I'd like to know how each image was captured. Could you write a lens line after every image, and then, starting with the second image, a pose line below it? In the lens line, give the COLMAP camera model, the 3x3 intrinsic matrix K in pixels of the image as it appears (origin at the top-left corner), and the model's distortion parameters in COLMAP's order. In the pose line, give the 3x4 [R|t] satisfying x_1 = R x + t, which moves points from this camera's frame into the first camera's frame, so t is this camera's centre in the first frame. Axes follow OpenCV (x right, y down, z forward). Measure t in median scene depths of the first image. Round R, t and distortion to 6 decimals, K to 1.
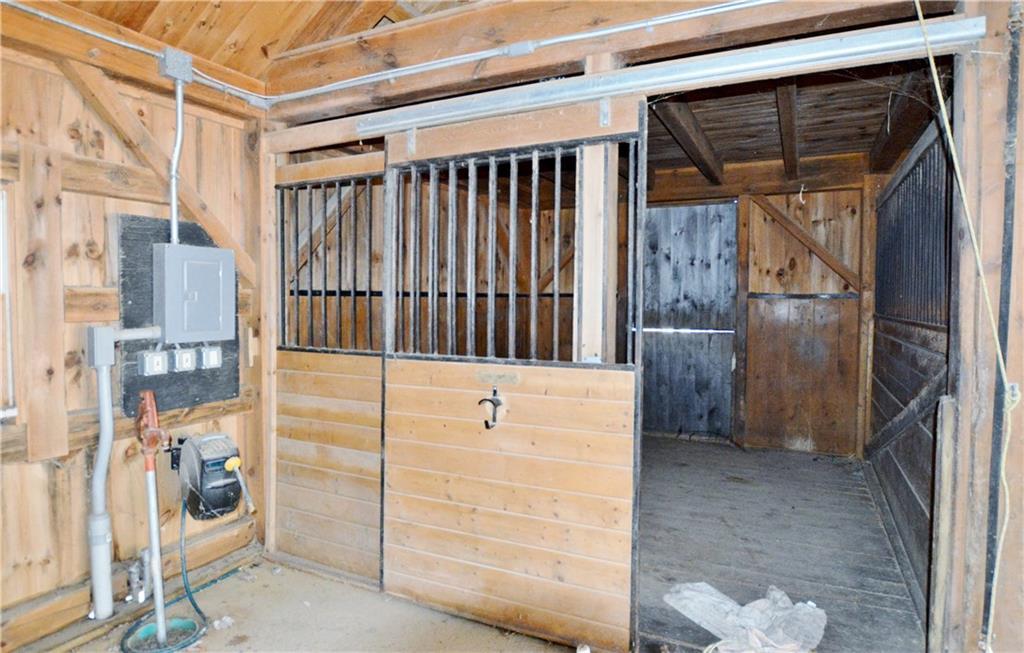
lens RADIAL K [[585.8, 0, 512.7], [0, 585.8, 322.0], [0, 0, 1]] dist [0.000238, -0.000300]
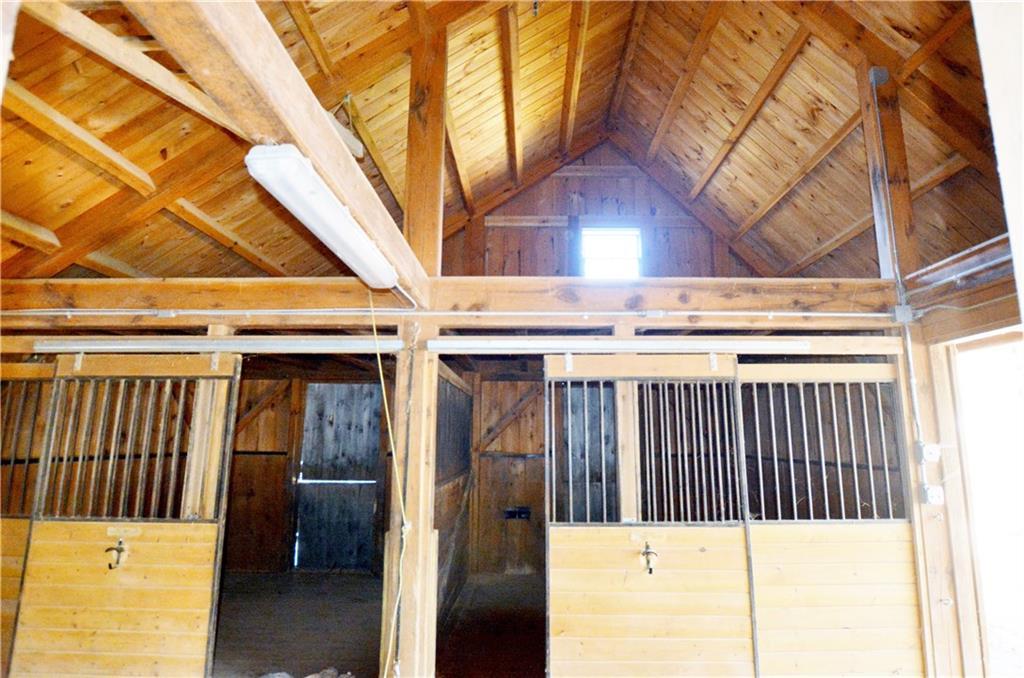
lens RADIAL K [[576.1, 0, 513.7], [0, 576.1, 337.6], [0, 0, 1]] dist [-0.013395, -0.004190]
pose [[0.906986, 0.079033, 0.413678, 0.202443], [0.008193, 0.978738, -0.204950, -0.069093], [-0.421081, 0.189276, 0.887054, -0.666213]]
